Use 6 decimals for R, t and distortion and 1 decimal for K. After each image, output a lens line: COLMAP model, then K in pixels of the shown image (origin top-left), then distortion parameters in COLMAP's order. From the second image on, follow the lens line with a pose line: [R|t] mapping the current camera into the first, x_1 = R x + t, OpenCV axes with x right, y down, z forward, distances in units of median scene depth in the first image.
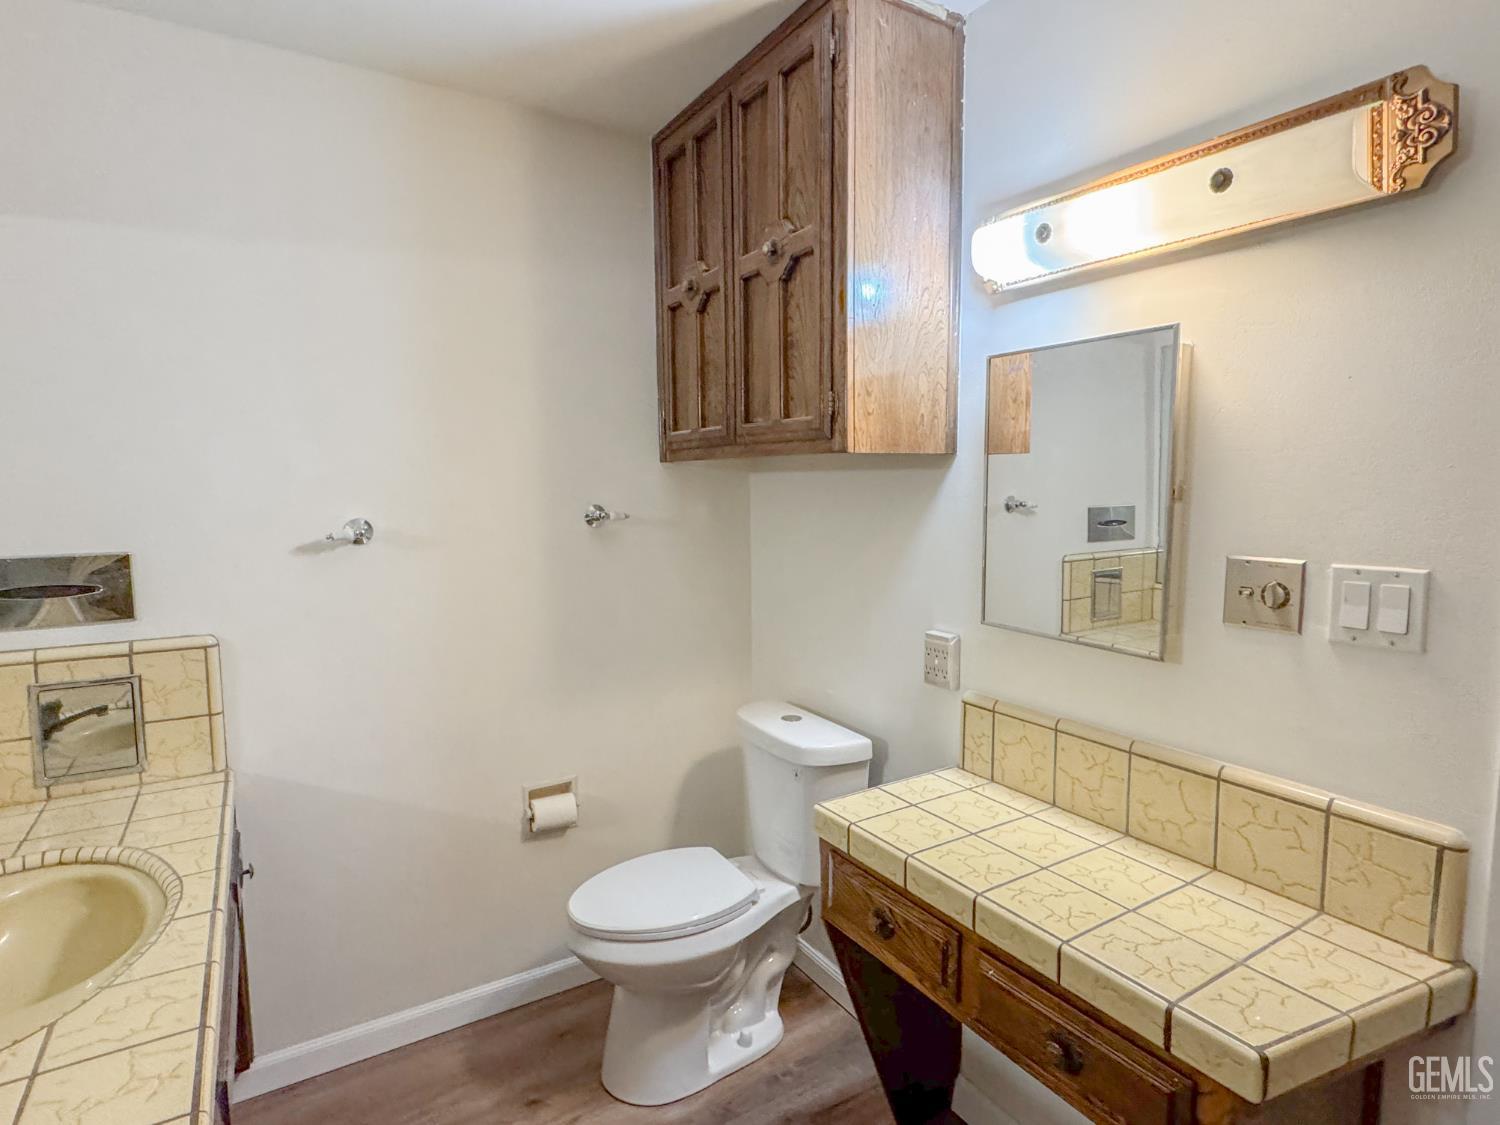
lens RADIAL K [[805.6, 0, 753.1], [0, 805.6, 556.4], [0, 0, 1]] dist [-0.004589, 0.001344]
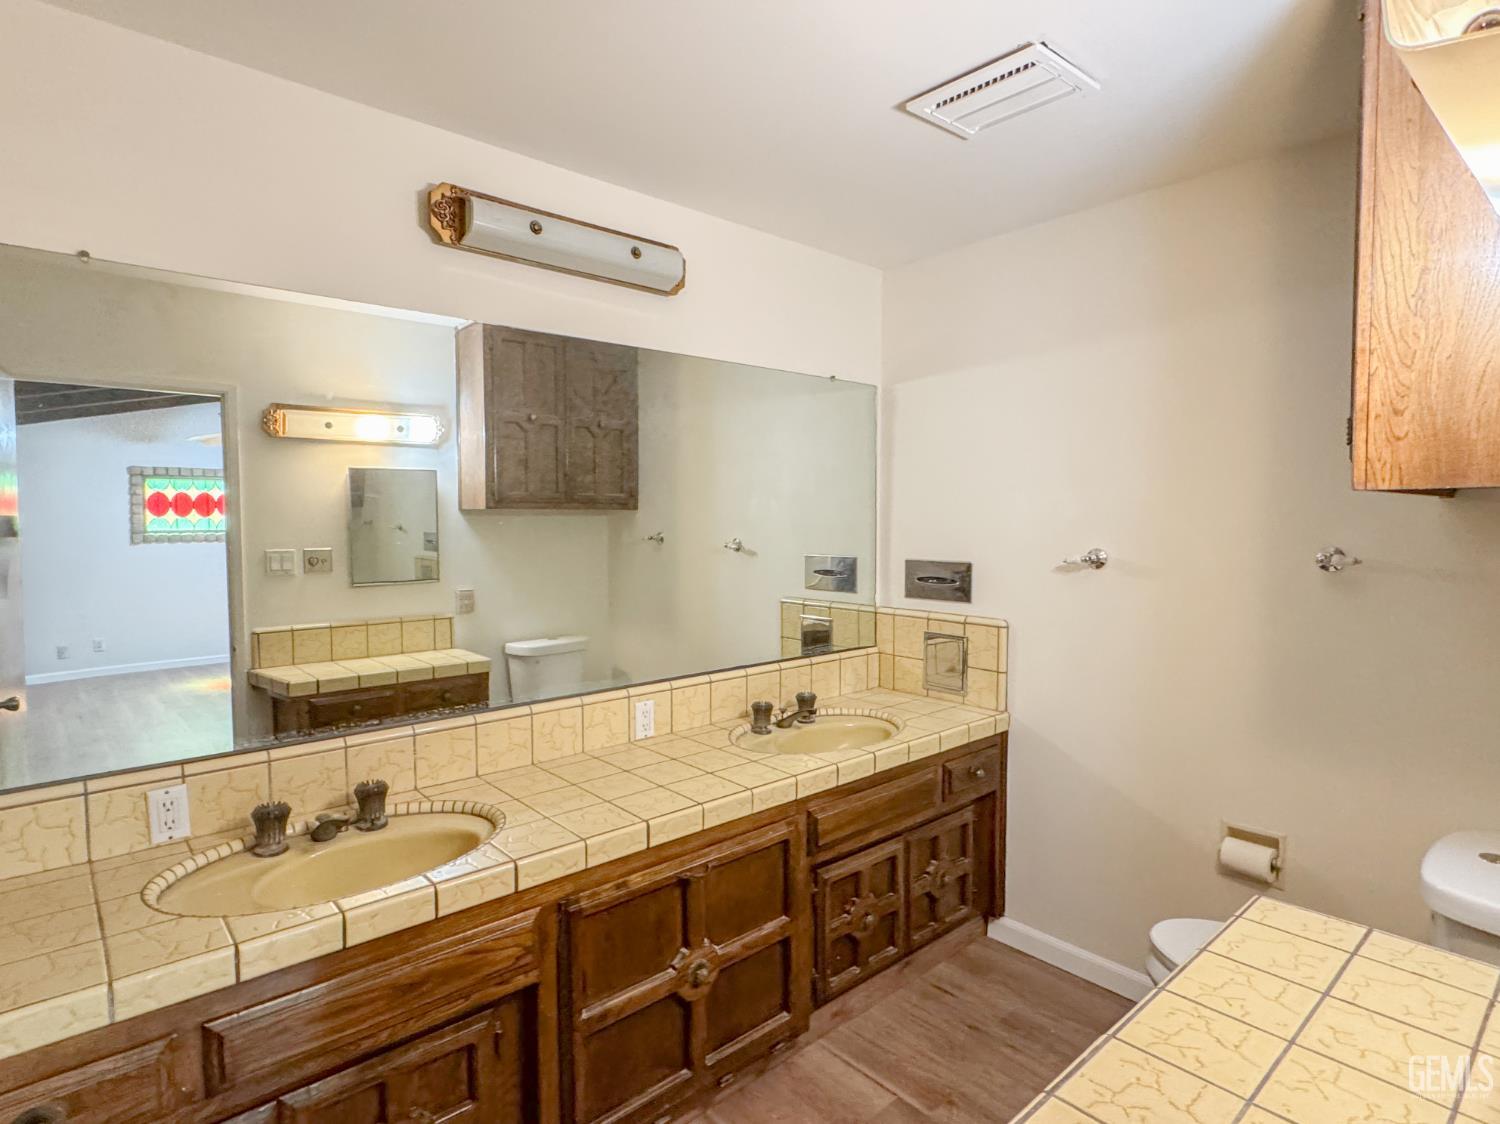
lens RADIAL K [[805.6, 0, 748.5], [0, 805.6, 562.2], [0, 0, 1]] dist [-0.004589, 0.001344]
pose [[0.167483, 0.058937, -0.984112, 0.778212], [-0.101016, 0.993984, 0.042337, -0.028687], [0.980686, 0.092321, 0.172429, 0.264277]]
